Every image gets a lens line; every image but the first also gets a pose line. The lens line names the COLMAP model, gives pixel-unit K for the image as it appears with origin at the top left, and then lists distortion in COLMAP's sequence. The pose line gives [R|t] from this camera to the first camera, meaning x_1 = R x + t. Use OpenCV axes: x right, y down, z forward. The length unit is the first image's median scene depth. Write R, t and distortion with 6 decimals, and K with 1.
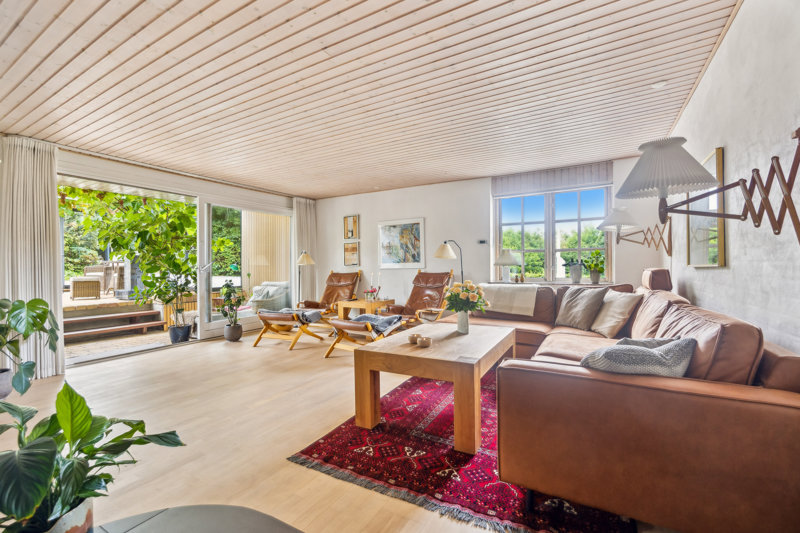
lens RADIAL K [[355.3, 0, 398.7], [0, 355.3, 265.2], [0, 0, 1]] dist [-0.000535, 0.000092]
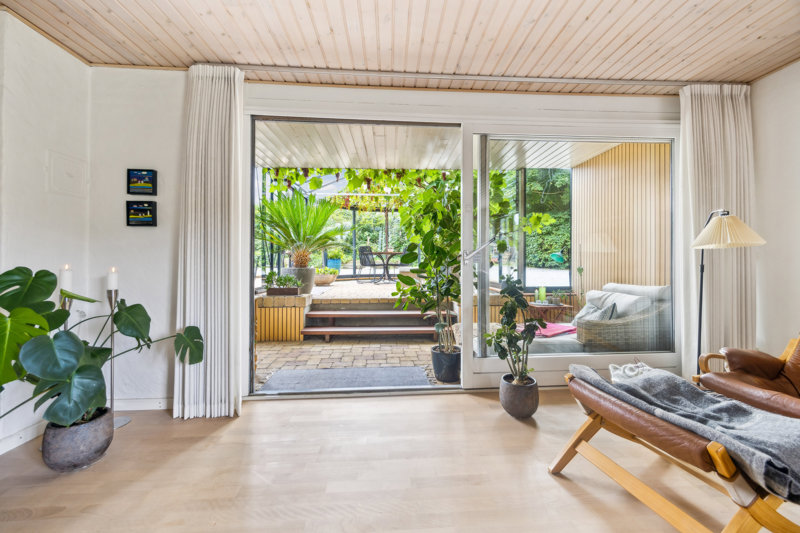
lens RADIAL K [[311.5, 0, 401.7], [0, 311.5, 261.3], [0, 0, 1]] dist [-0.004011, -0.000375]
pose [[0.554251, 0.006733, -0.832322, -0.176832], [-0.001752, 0.999975, 0.006923, 0.011149], [0.832348, -0.002379, 0.554249, 0.530565]]
